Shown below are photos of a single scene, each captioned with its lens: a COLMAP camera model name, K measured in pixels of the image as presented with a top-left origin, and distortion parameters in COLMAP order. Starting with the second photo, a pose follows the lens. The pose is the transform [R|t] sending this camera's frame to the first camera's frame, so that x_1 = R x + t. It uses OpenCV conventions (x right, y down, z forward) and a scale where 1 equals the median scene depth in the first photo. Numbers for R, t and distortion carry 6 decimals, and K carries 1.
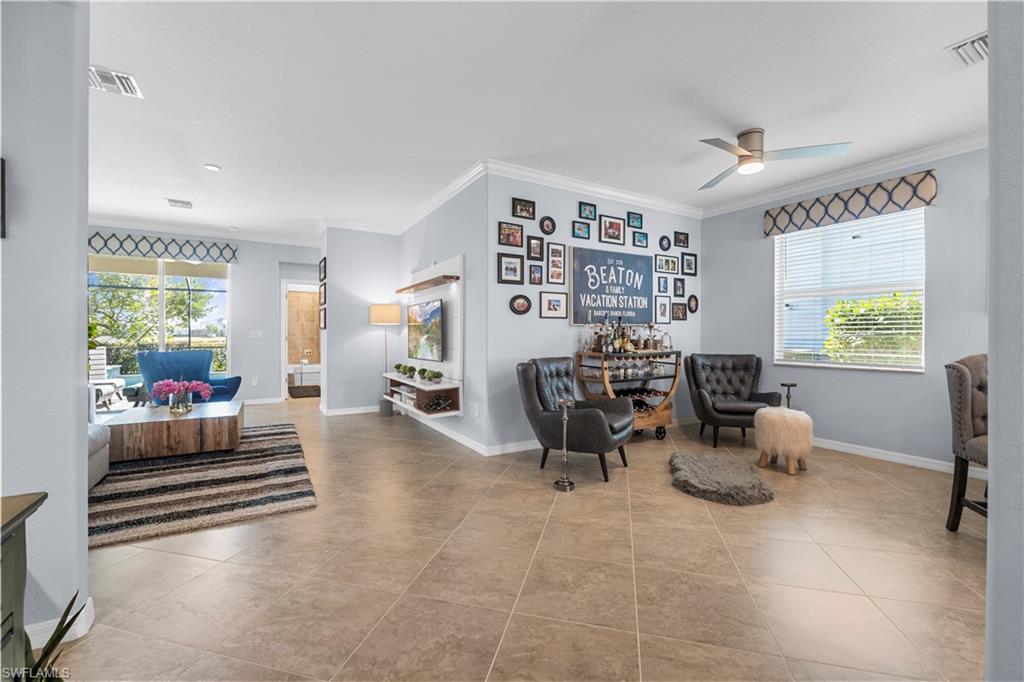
lens RADIAL K [[427.1, 0, 516.4], [0, 427.1, 335.9], [0, 0, 1]] dist [-0.007962, -0.000164]
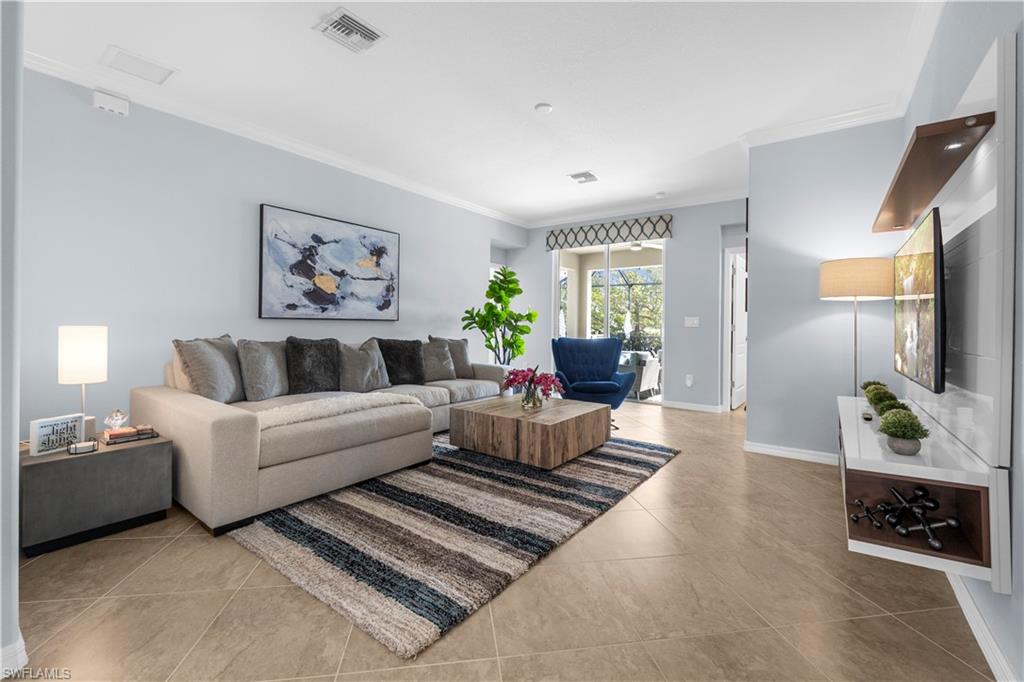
lens RADIAL K [[427.1, 0, 514.4], [0, 427.1, 331.6], [0, 0, 1]] dist [-0.007962, -0.000164]
pose [[0.375807, 0.013392, -0.926601, 0.006227], [-0.012125, 0.999881, 0.009533, 0.012714], [0.926619, 0.007652, 0.375925, 0.506494]]
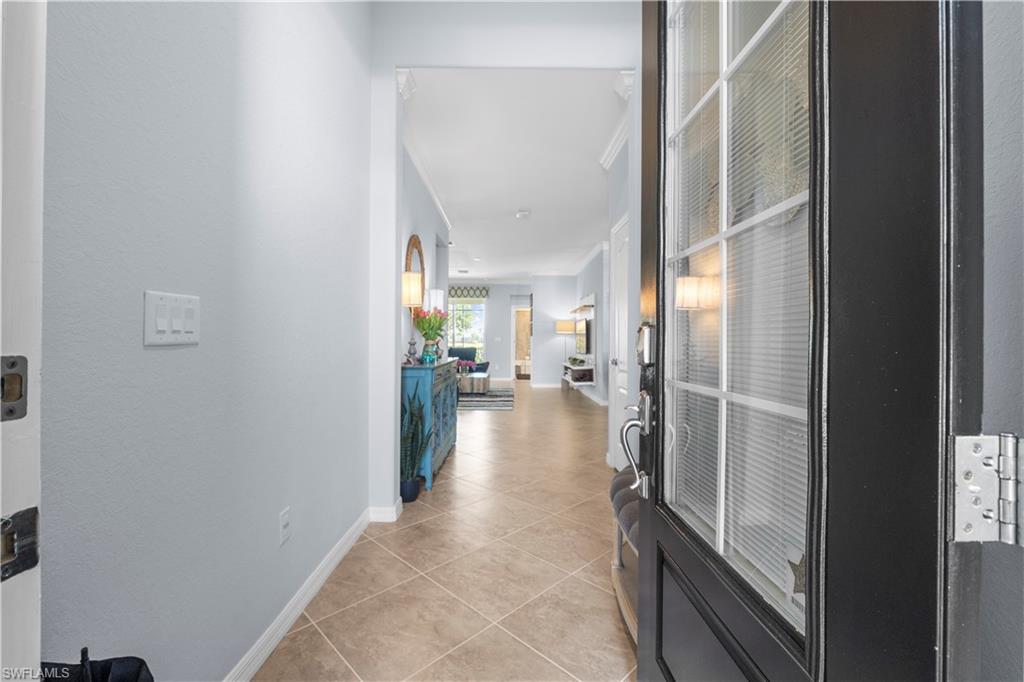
lens RADIAL K [[427.1, 0, 507.5], [0, 427.1, 341.5], [0, 0, 1]] dist [-0.007962, -0.000164]
pose [[0.855238, 0.002482, -0.518230, 0.387333], [-0.004979, 0.999982, -0.003427, 0.014668], [0.518212, 0.005511, 0.855235, -0.553484]]
